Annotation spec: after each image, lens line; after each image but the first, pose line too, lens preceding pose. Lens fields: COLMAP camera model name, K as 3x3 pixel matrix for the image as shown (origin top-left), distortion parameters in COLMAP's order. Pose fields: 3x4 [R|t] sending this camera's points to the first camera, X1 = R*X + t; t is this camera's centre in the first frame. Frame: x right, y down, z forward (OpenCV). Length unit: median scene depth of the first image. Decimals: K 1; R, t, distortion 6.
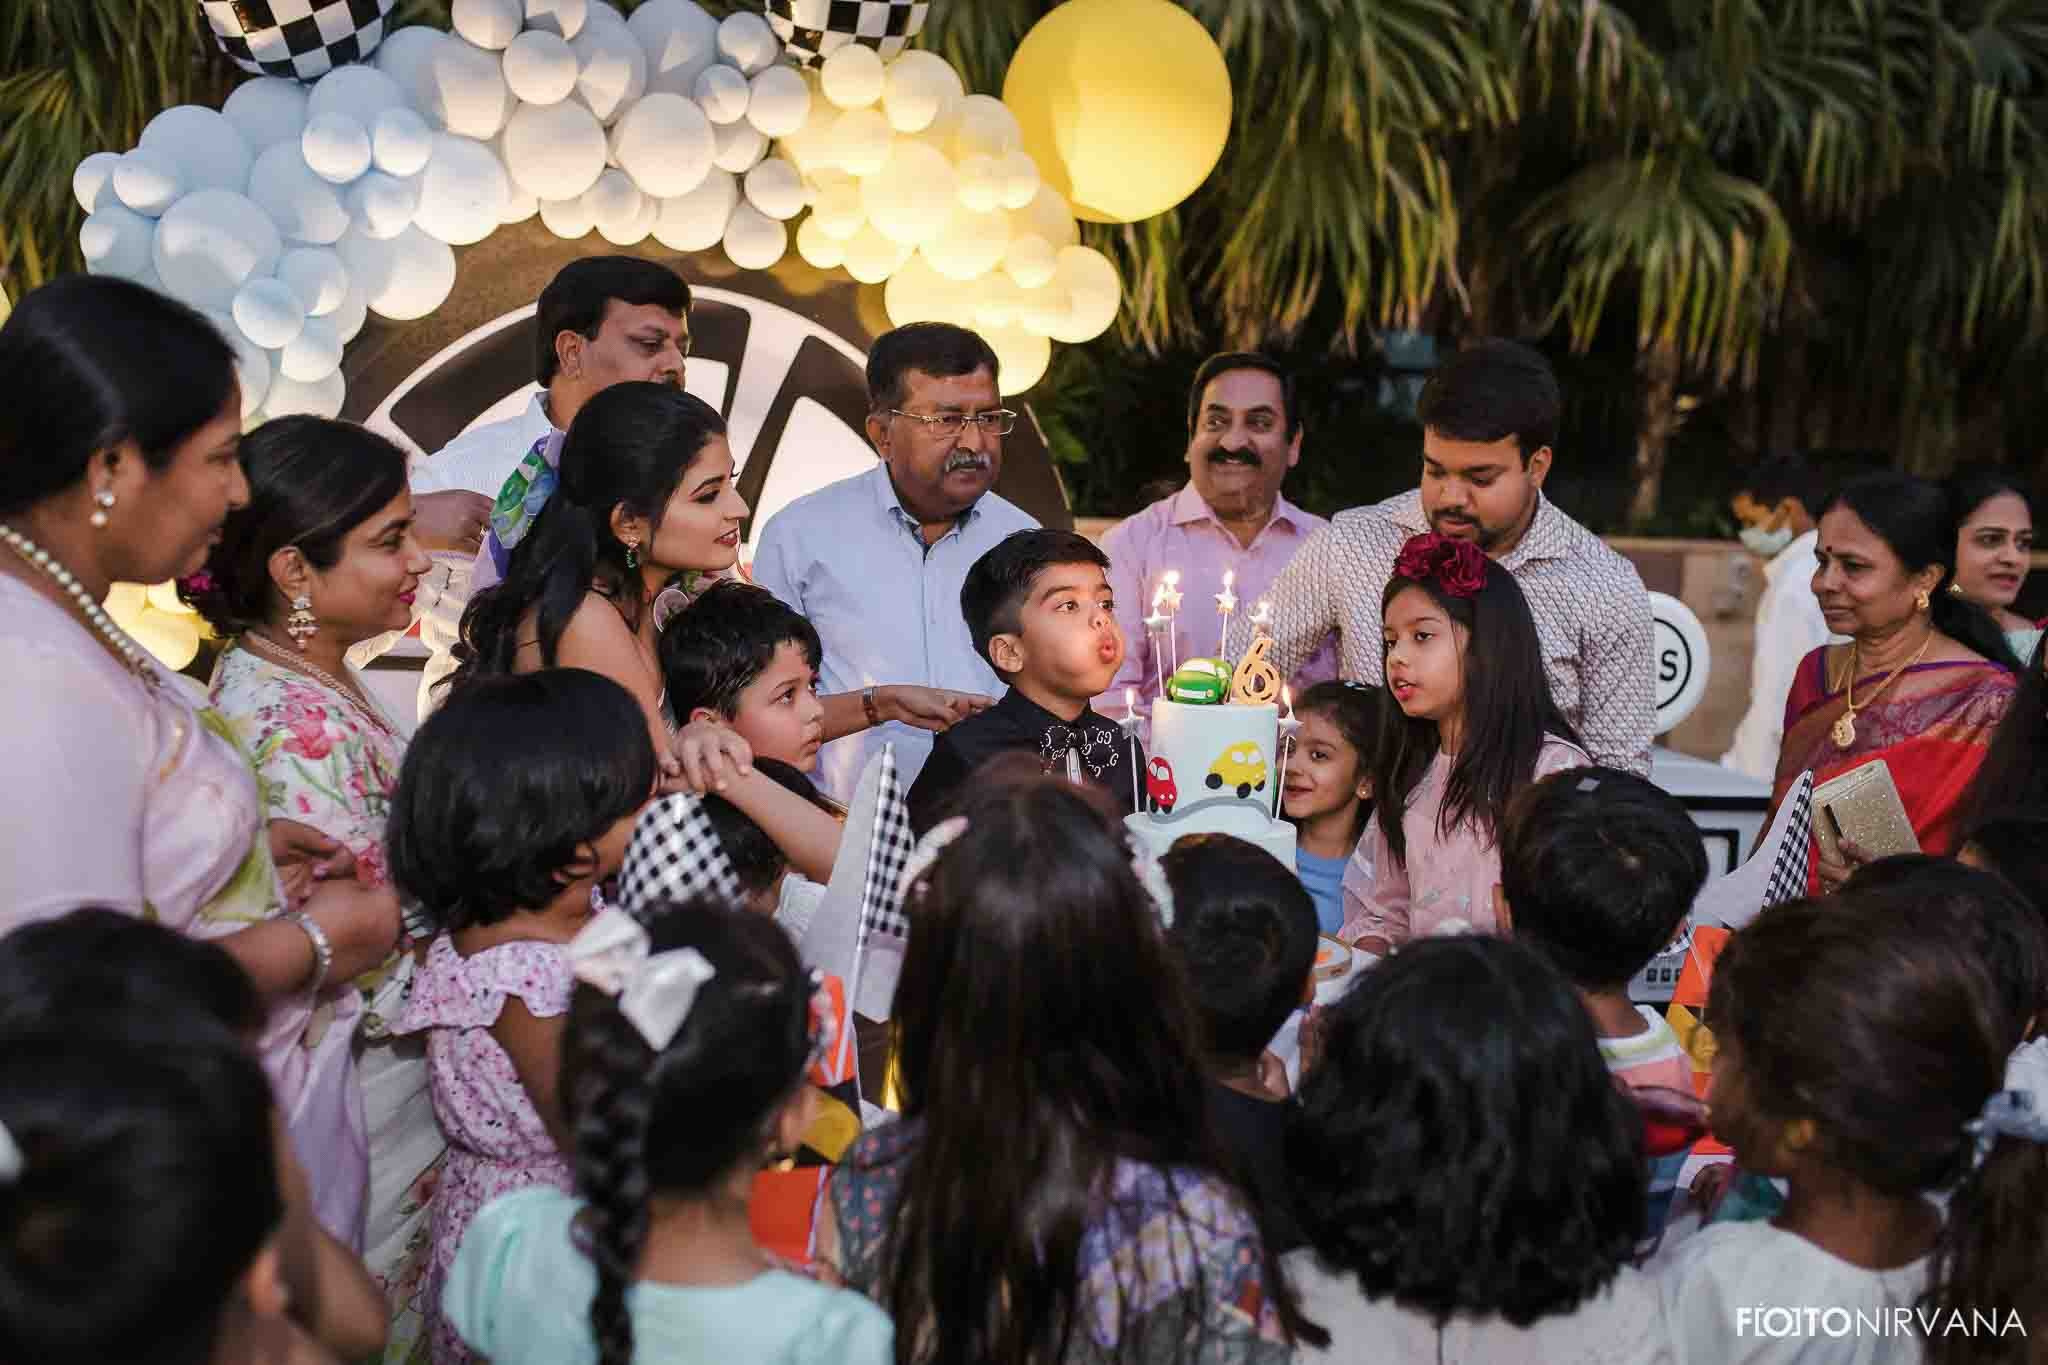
lens RADIAL K [[1991.9, 0, 1031.8], [0, 1991.9, 692.4], [0, 0, 1]] dist [0.015392, 0.000000]
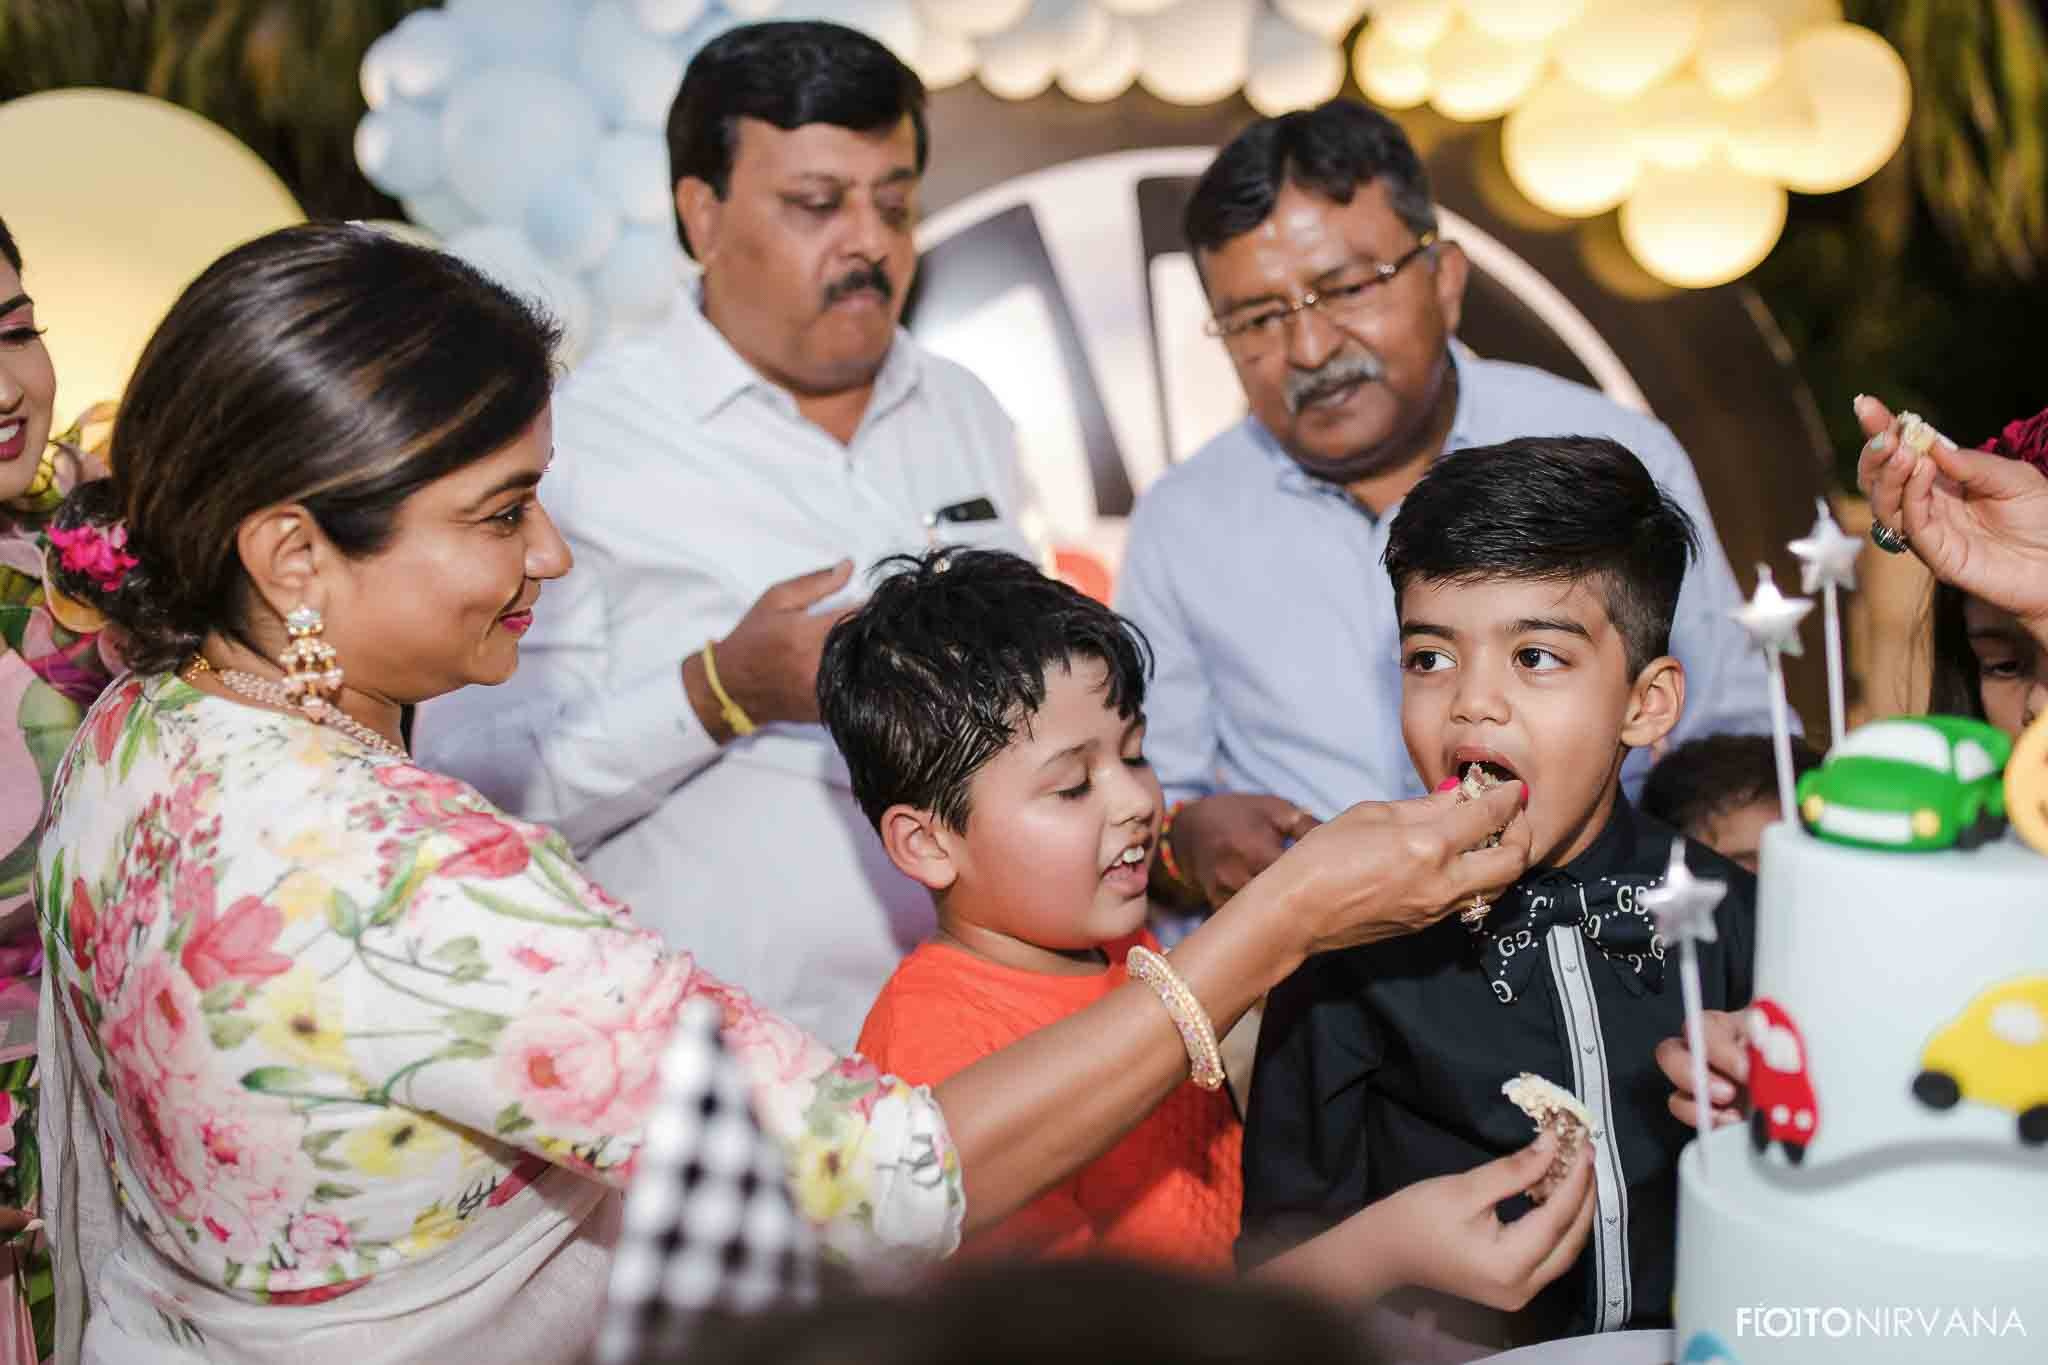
lens RADIAL K [[1991.9, 0, 1018.2], [0, 1991.9, 679.0], [0, 0, 1]] dist [0.015392, 0.000000]
pose [[0.911831, -0.005755, -0.410526, 0.053482], [-0.002626, 0.999800, -0.019849, -0.010252], [0.410557, 0.019177, 0.911633, 0.378251]]
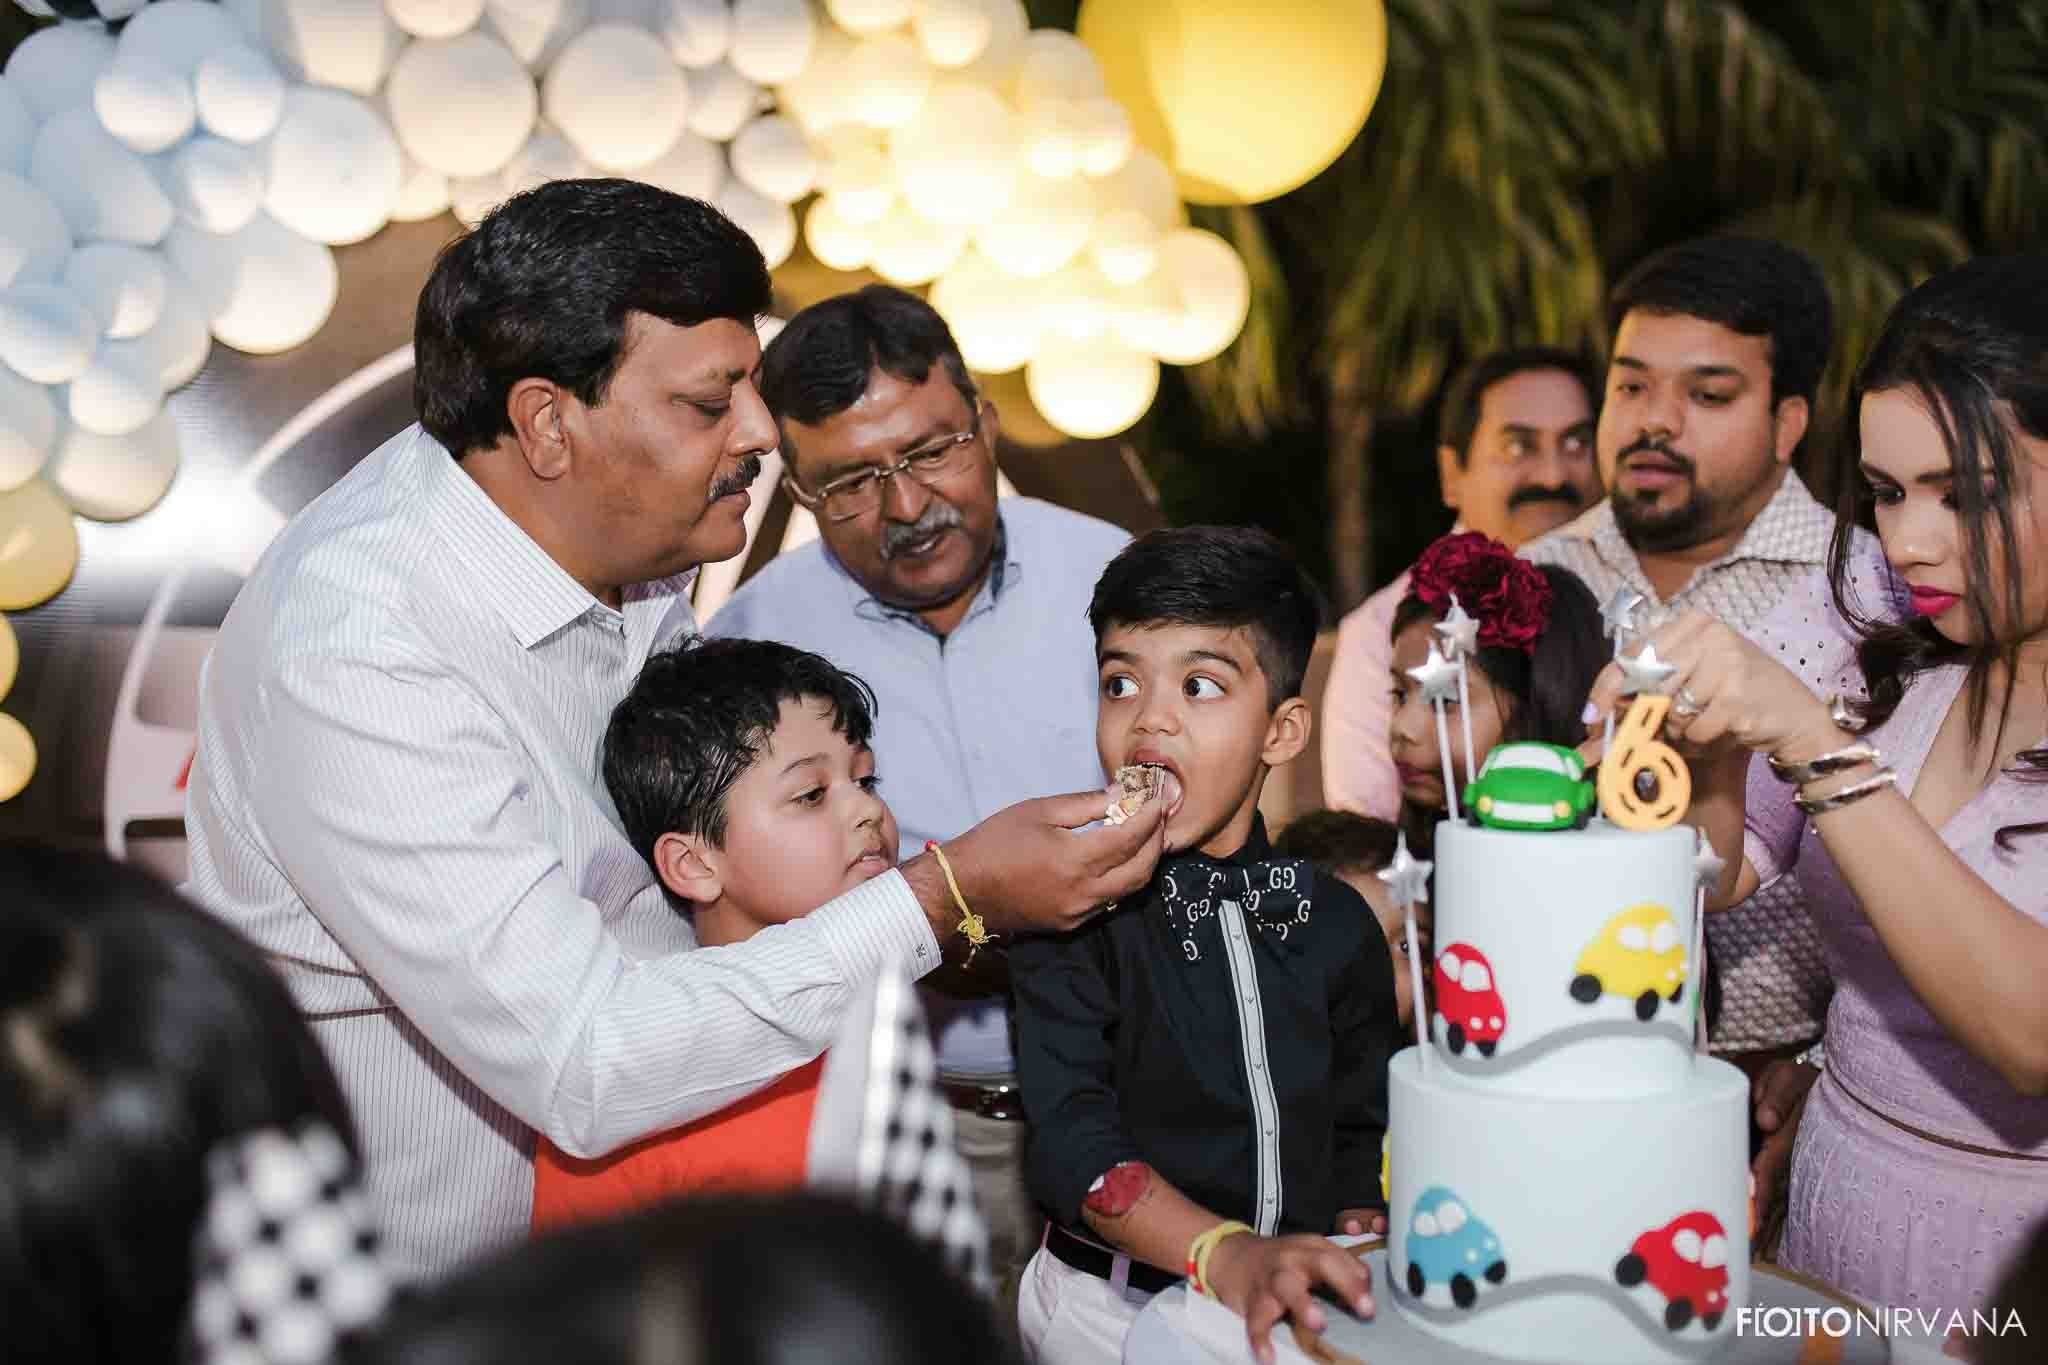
lens RADIAL K [[1991.9, 0, 1024.1], [0, 1991.9, 681.8], [0, 0, 1]] dist [0.015392, 0.000000]
pose [[0.997940, -0.044841, -0.045873, -0.012032], [0.041100, 0.995989, -0.079474, 0.001753], [0.049253, 0.077425, 0.995781, 0.300173]]
